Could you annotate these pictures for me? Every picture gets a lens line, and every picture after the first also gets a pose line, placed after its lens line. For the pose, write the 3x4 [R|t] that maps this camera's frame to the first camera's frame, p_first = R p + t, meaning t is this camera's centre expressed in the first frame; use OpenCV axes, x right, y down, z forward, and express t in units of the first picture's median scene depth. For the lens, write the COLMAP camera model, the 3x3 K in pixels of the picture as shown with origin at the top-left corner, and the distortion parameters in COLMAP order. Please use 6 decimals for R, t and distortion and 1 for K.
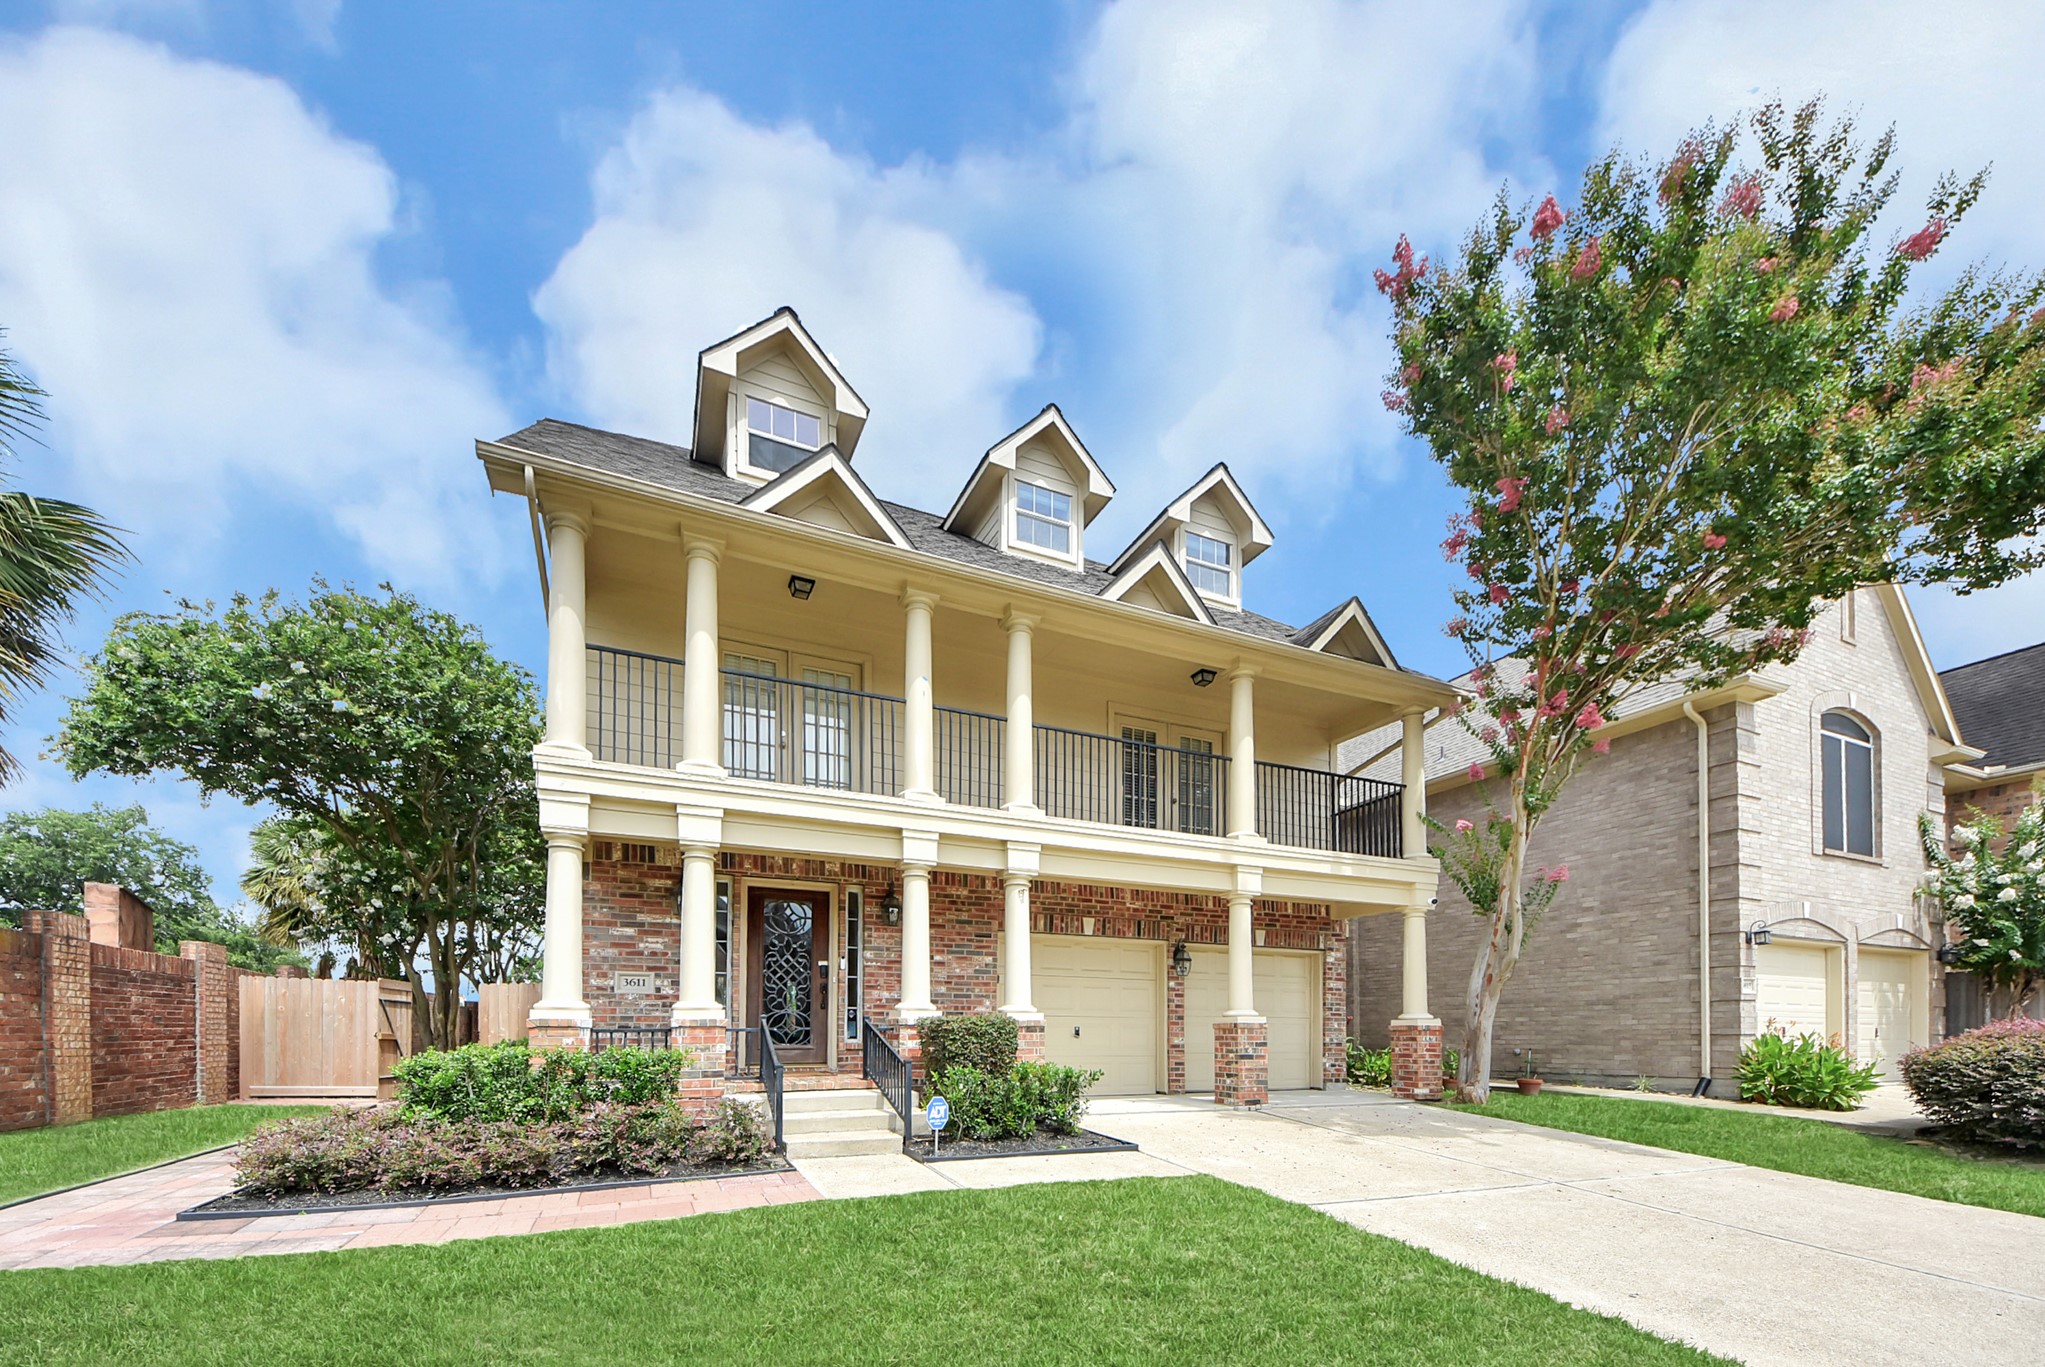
lens RADIAL K [[730.1, 0, 1019.1], [0, 730.1, 712.8], [0, 0, 1]] dist [0.001250, -0.000314]
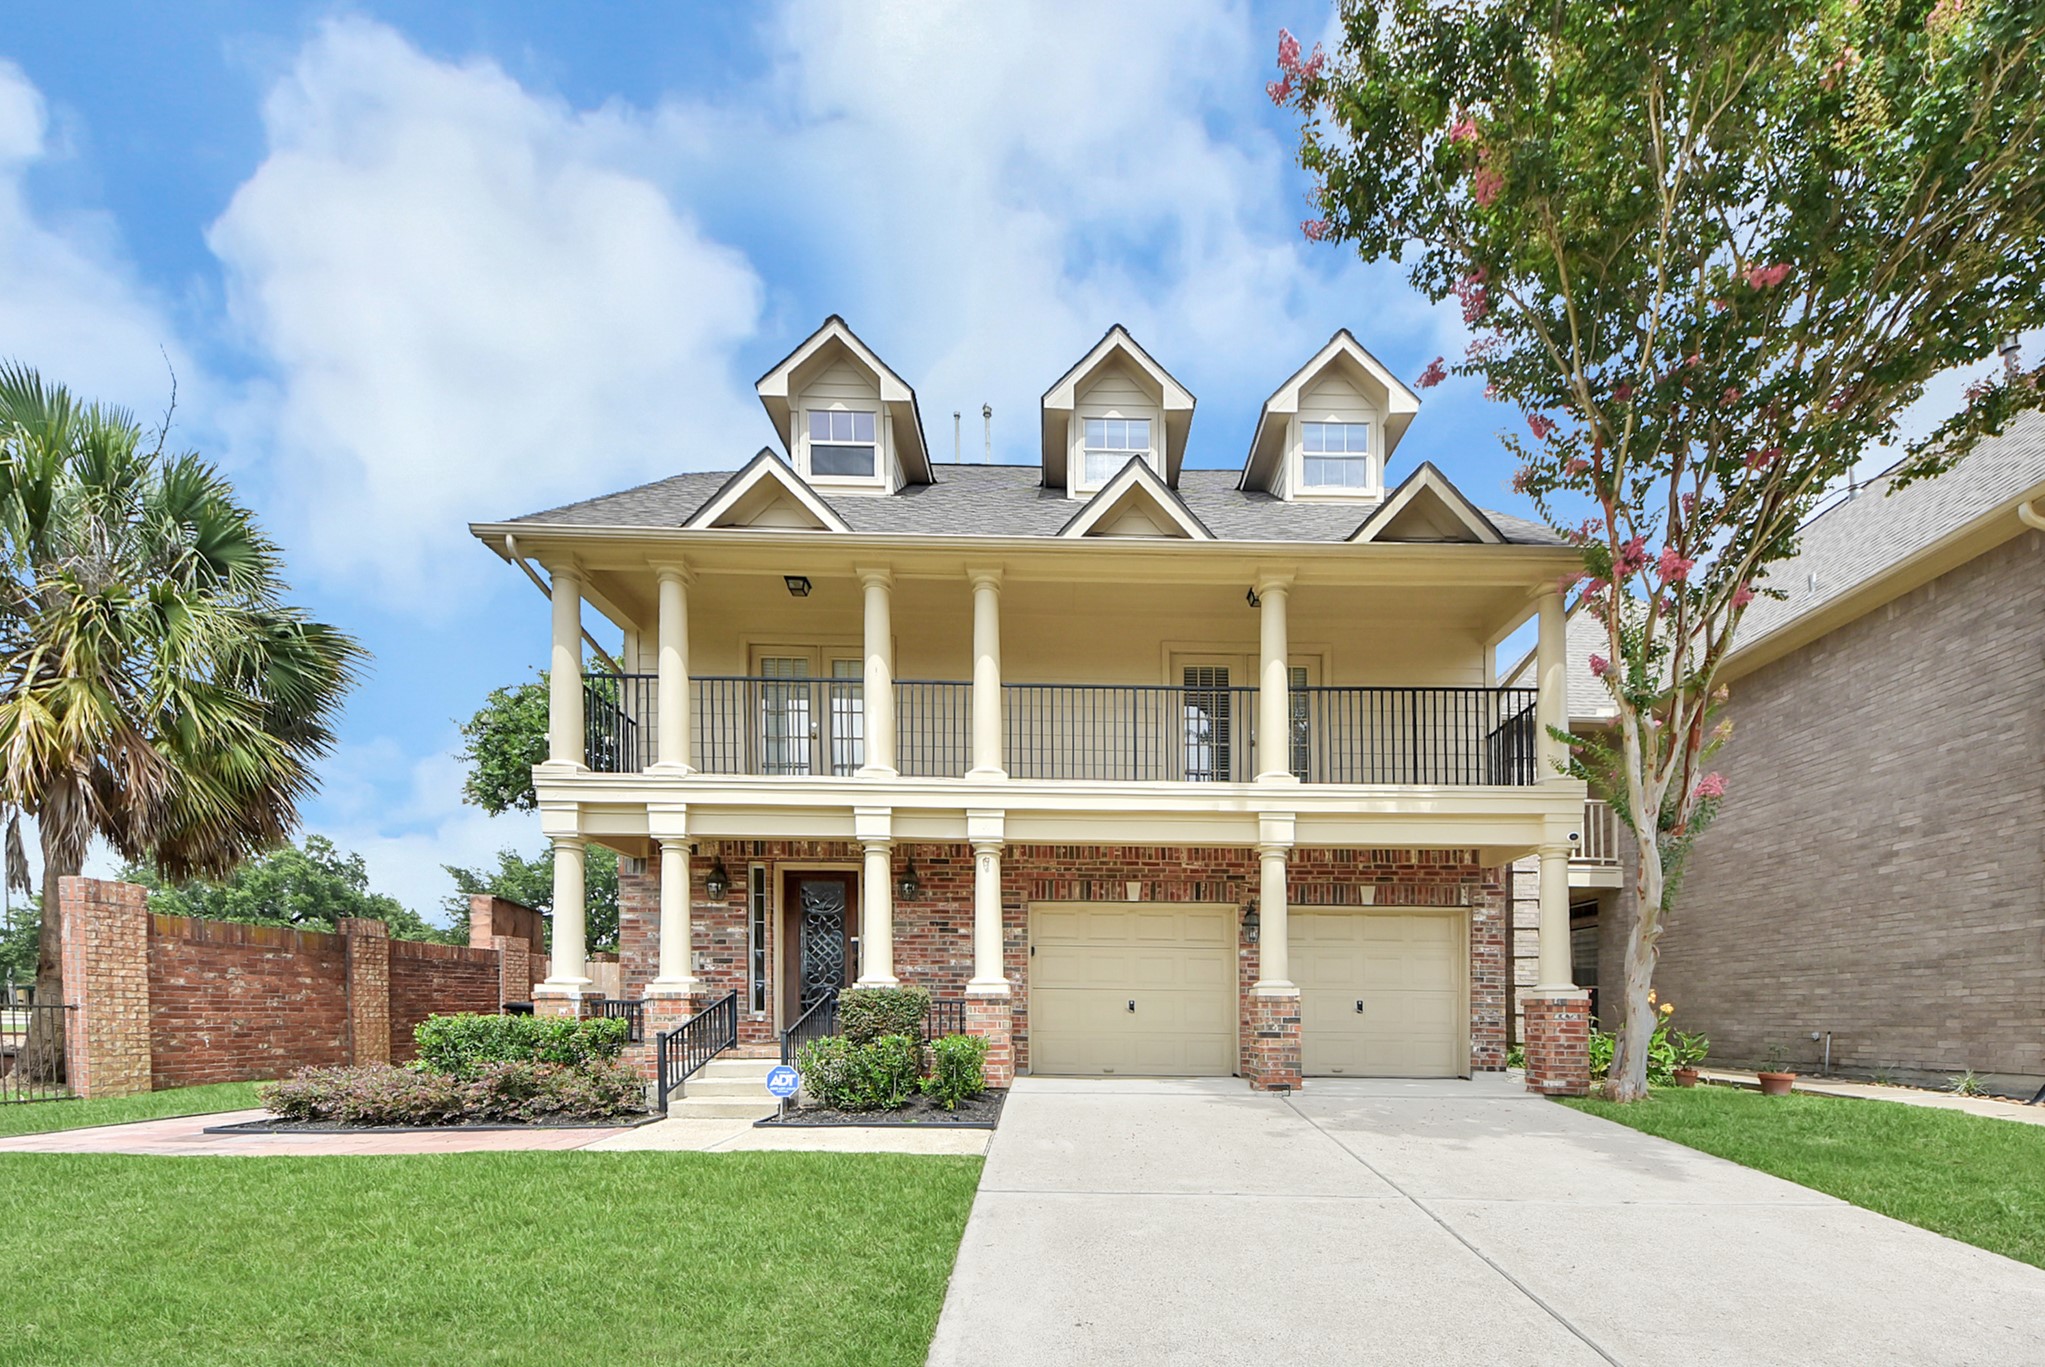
lens RADIAL K [[769.6, 0, 1022.5], [0, 769.6, 683.5], [0, 0, 1]] dist [0.006870, -0.004997]
pose [[0.929798, -0.140549, -0.340178, 0.360961], [0.144300, 0.989429, -0.014385, 0.030814], [0.338603, -0.035713, 0.940251, 0.059699]]
